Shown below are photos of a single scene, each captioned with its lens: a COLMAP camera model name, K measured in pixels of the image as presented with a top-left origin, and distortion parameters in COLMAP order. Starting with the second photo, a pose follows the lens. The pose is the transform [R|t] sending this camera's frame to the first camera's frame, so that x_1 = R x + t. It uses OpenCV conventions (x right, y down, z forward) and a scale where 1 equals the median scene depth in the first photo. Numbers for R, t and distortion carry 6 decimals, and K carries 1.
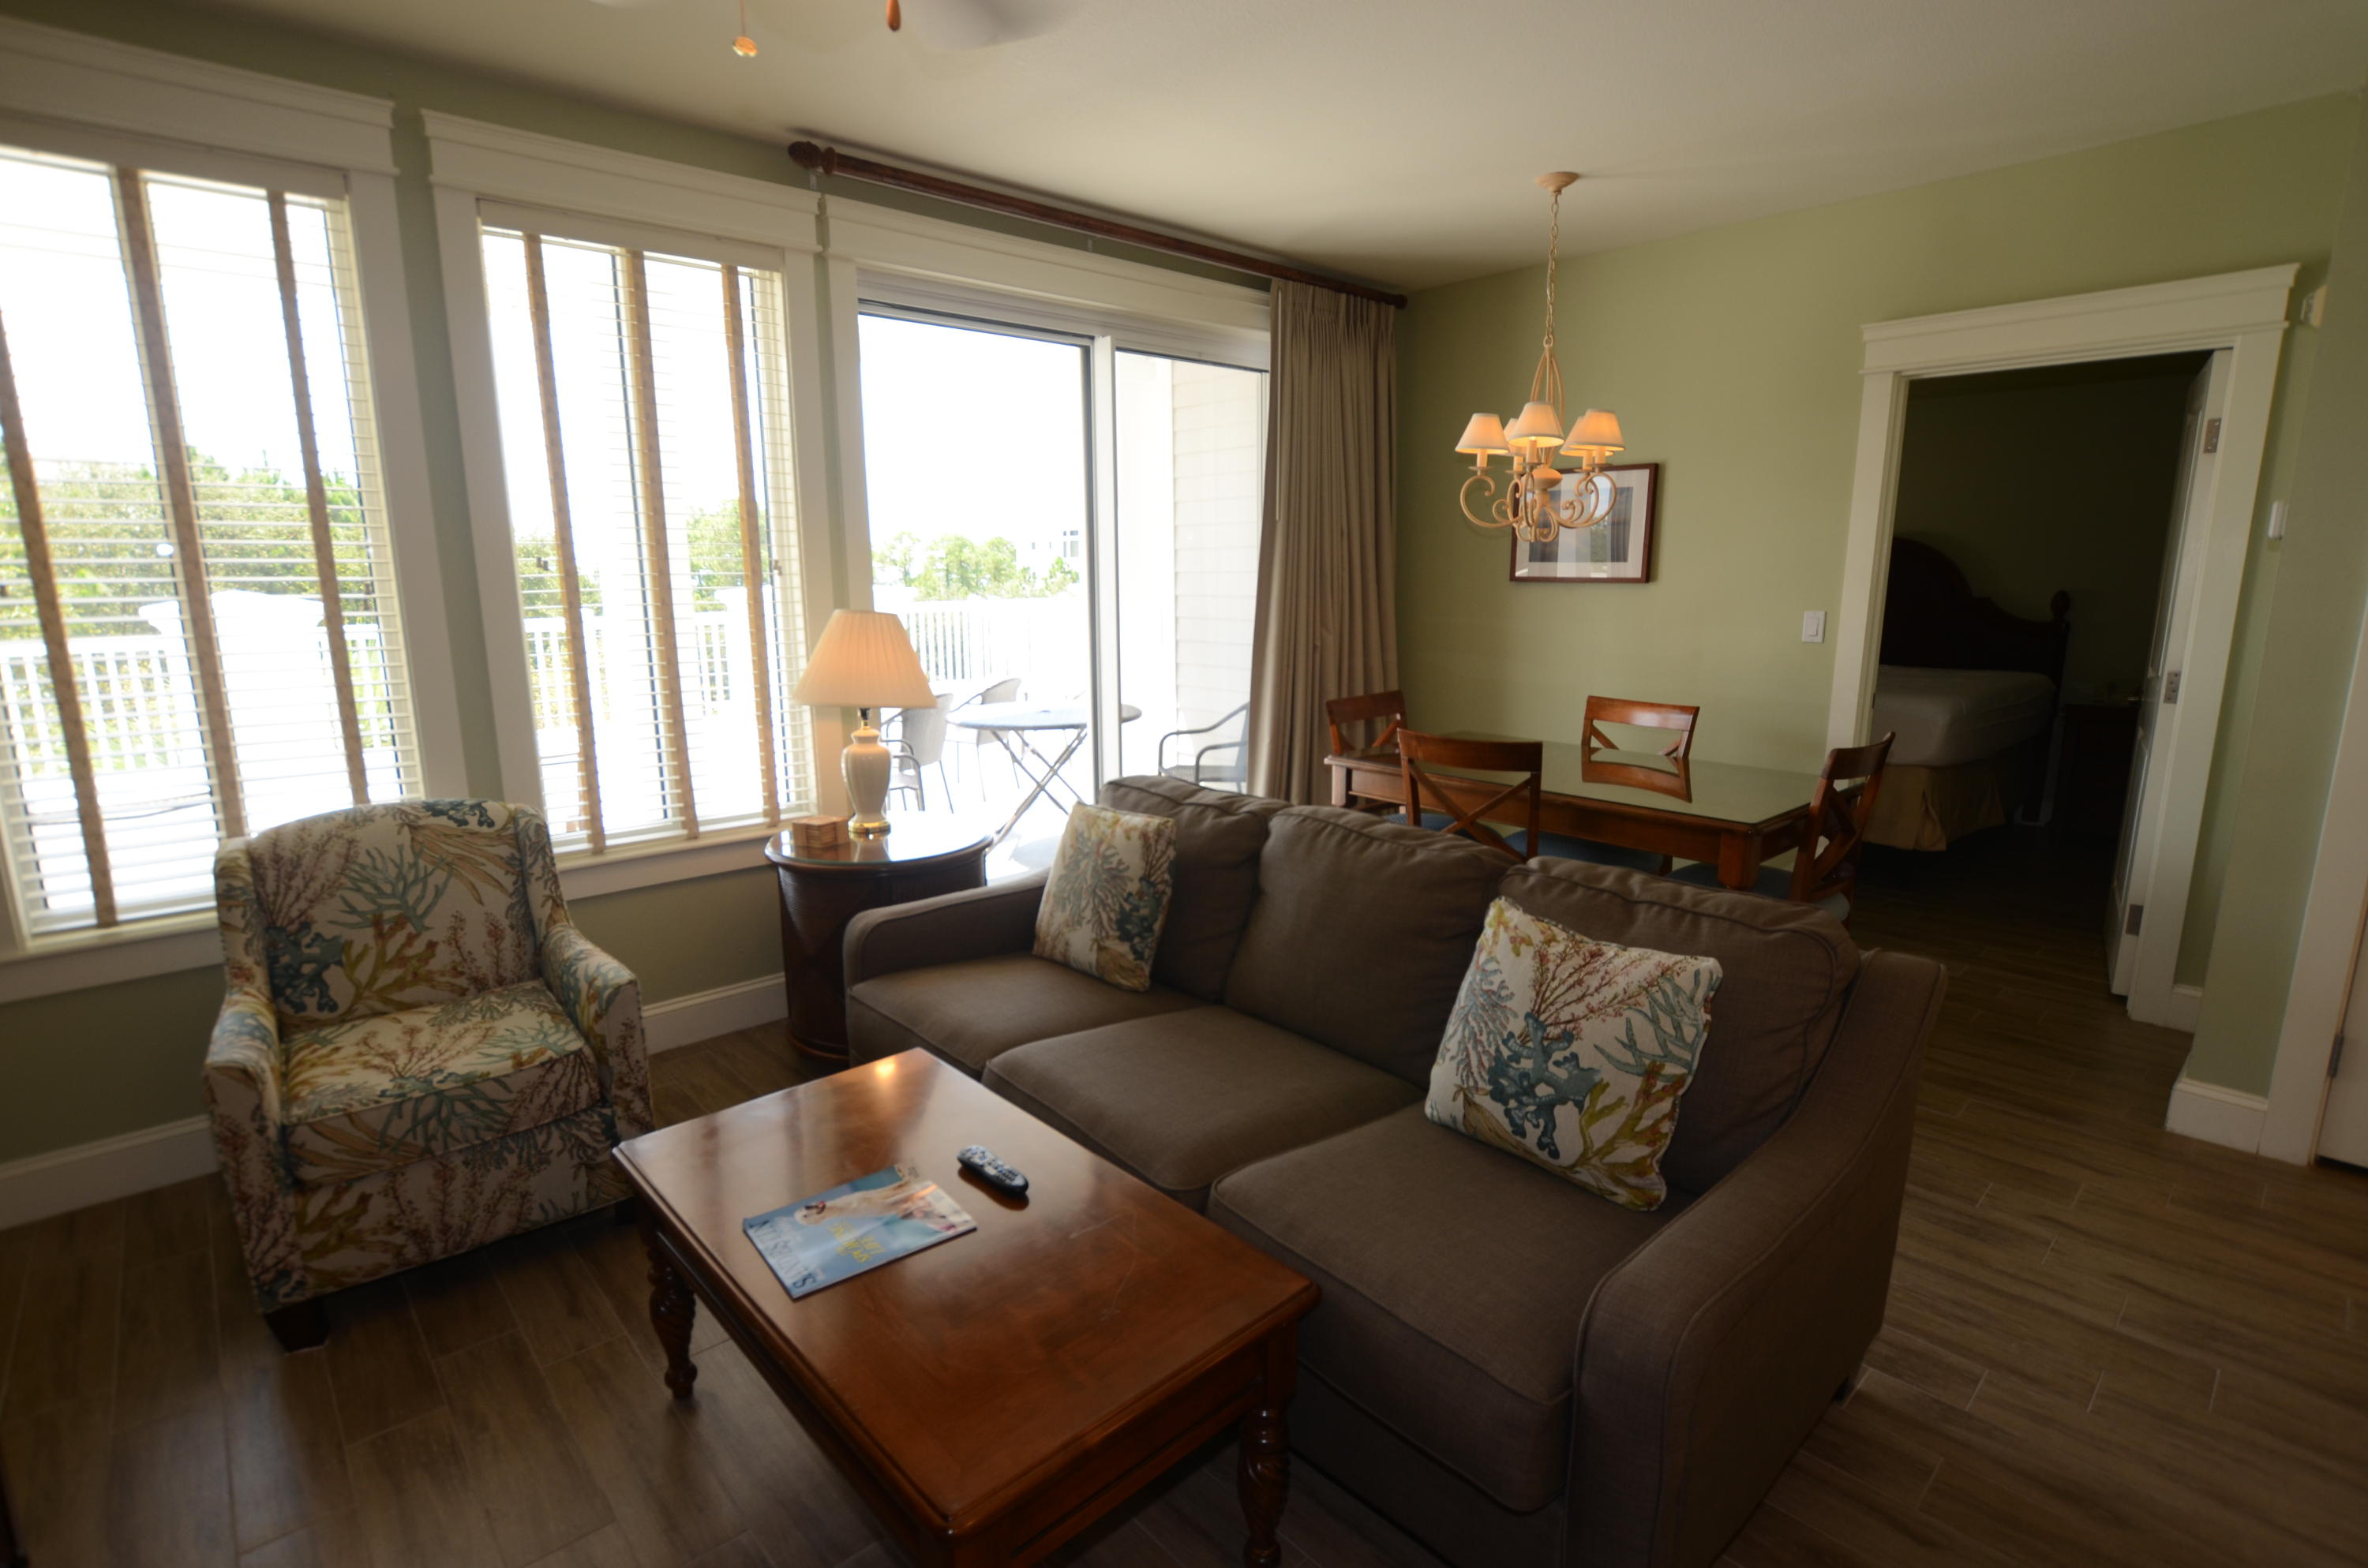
lens RADIAL K [[1124.3, 0, 1186.7], [0, 1124.3, 795.2], [0, 0, 1]] dist [-0.029920, 0.003929]
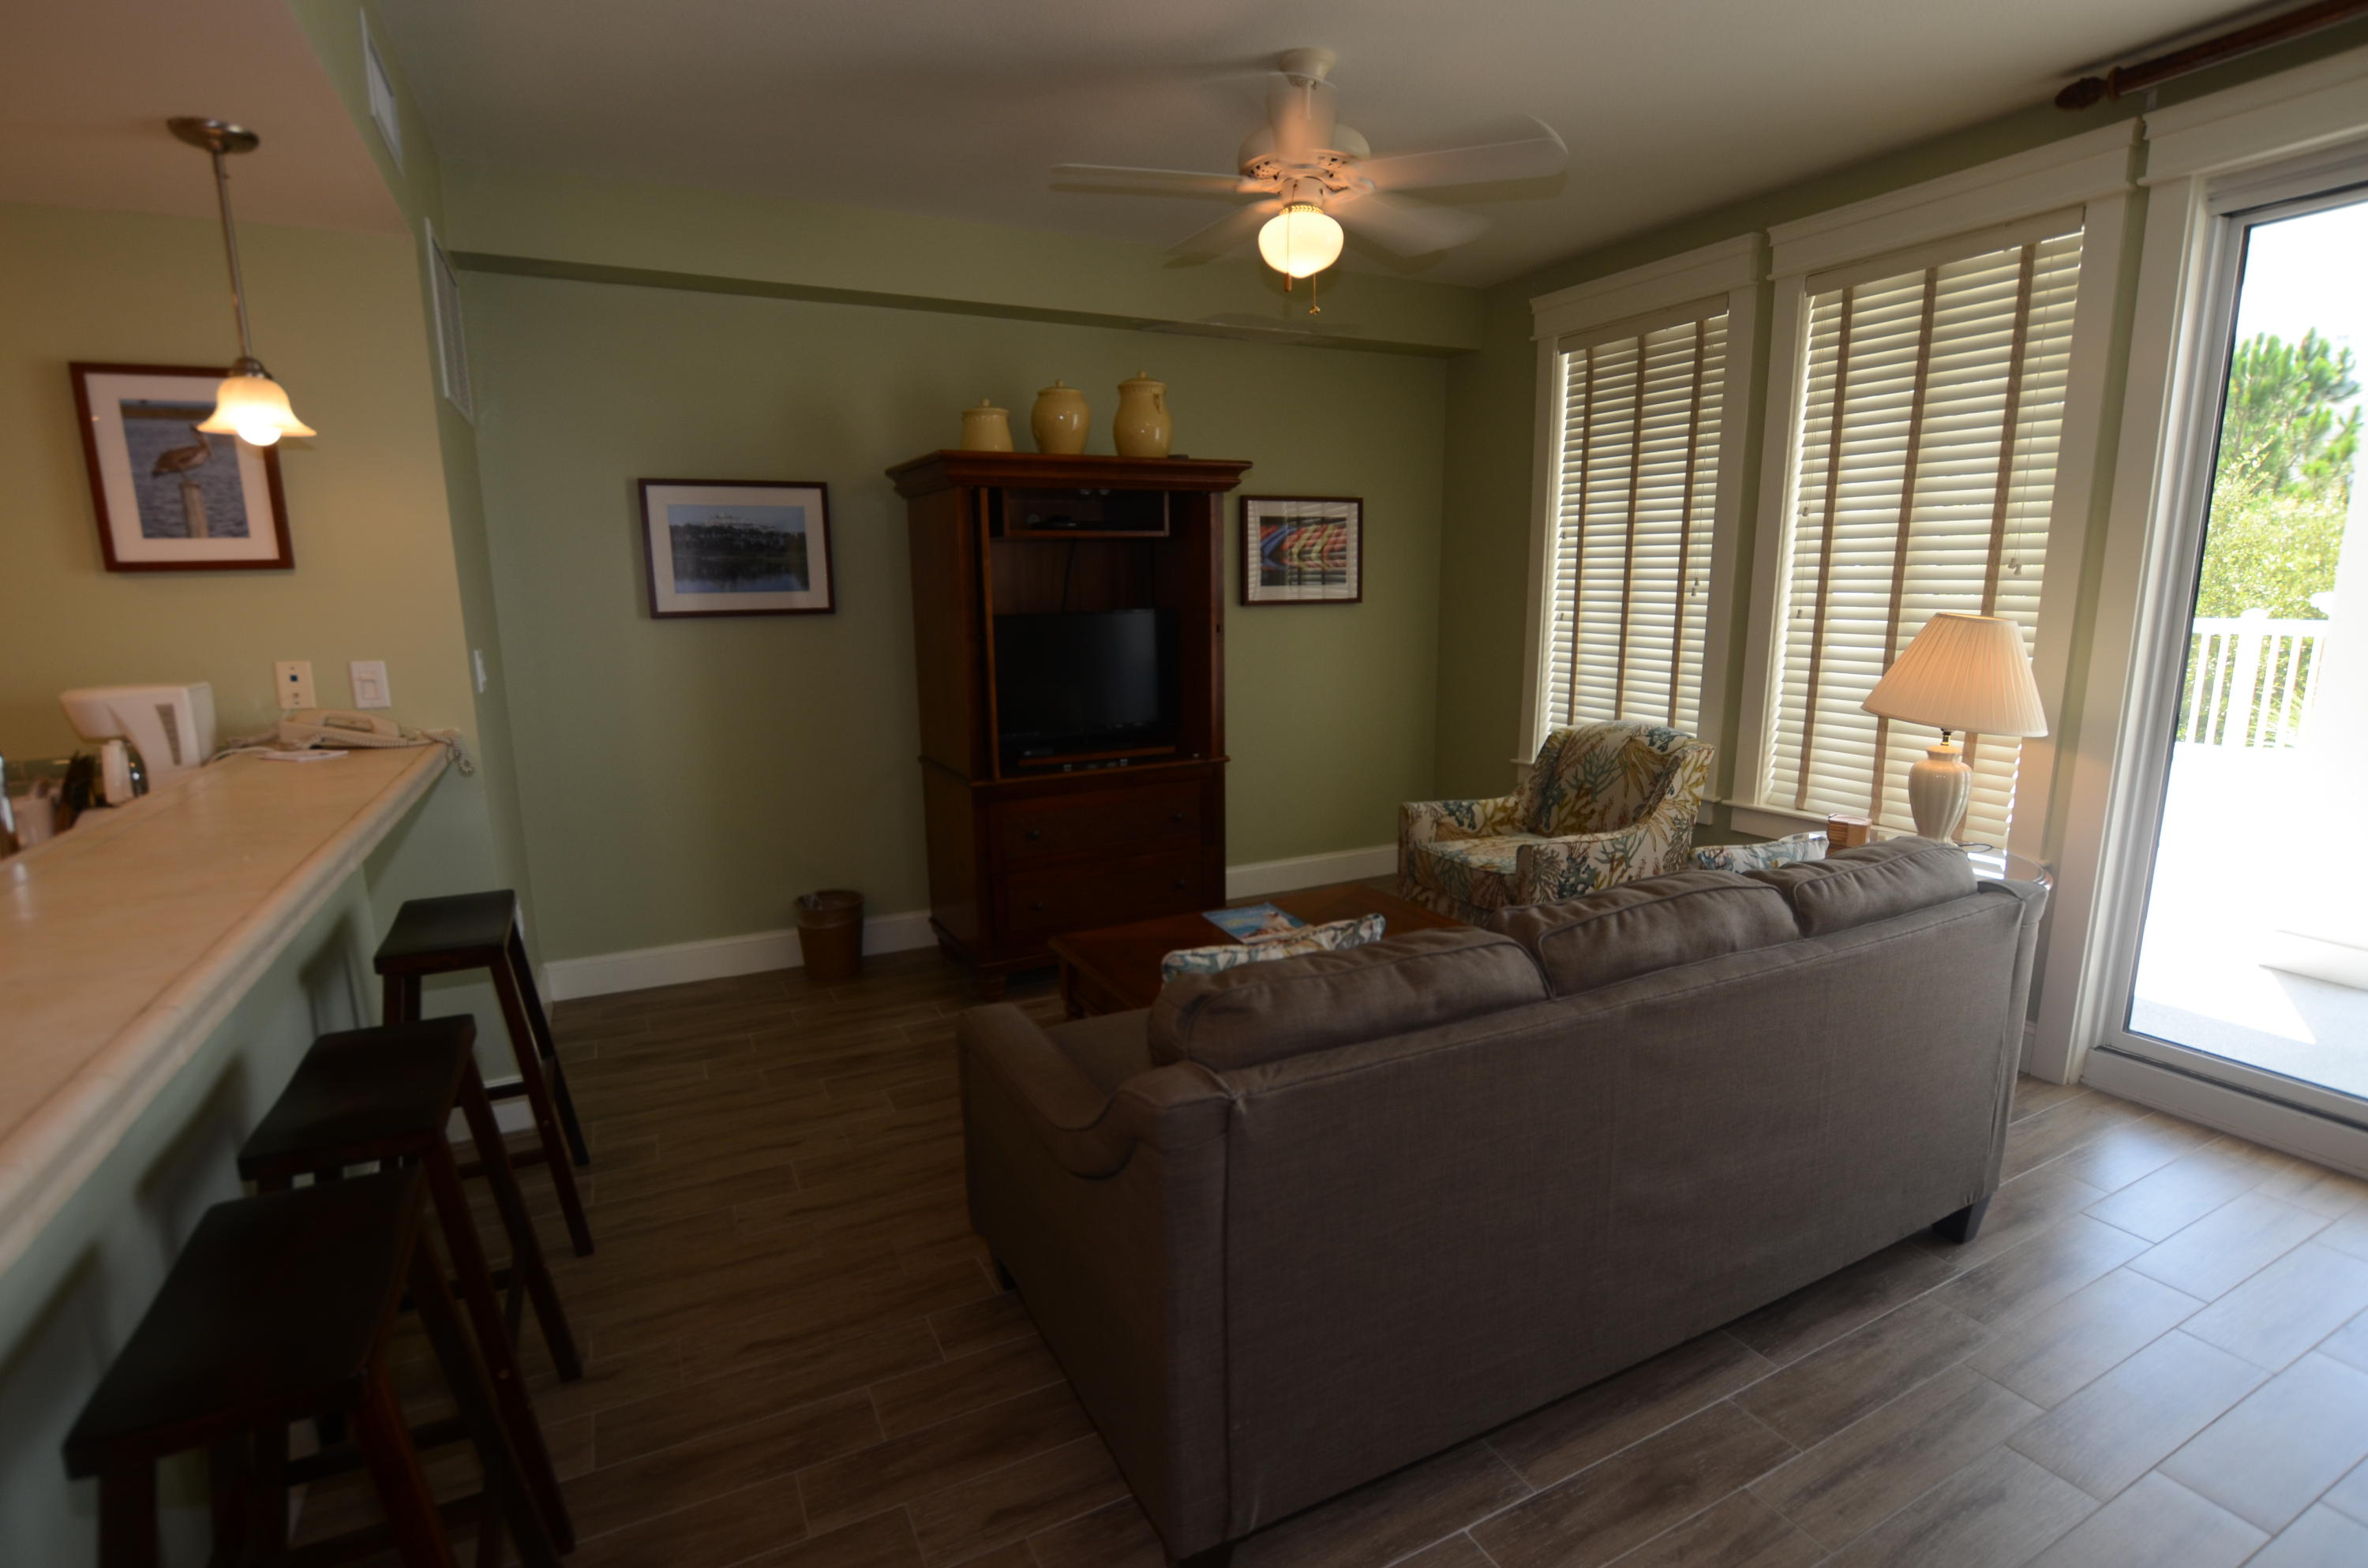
lens RADIAL K [[1124.3, 0, 1177.7], [0, 1124.3, 796.8], [0, 0, 1]] dist [-0.029920, 0.003929]
pose [[-0.269930, 0.196693, -0.942576, 0.800636], [-0.167751, 0.954337, 0.247187, -0.147245], [0.948155, 0.224841, -0.224609, 0.667136]]
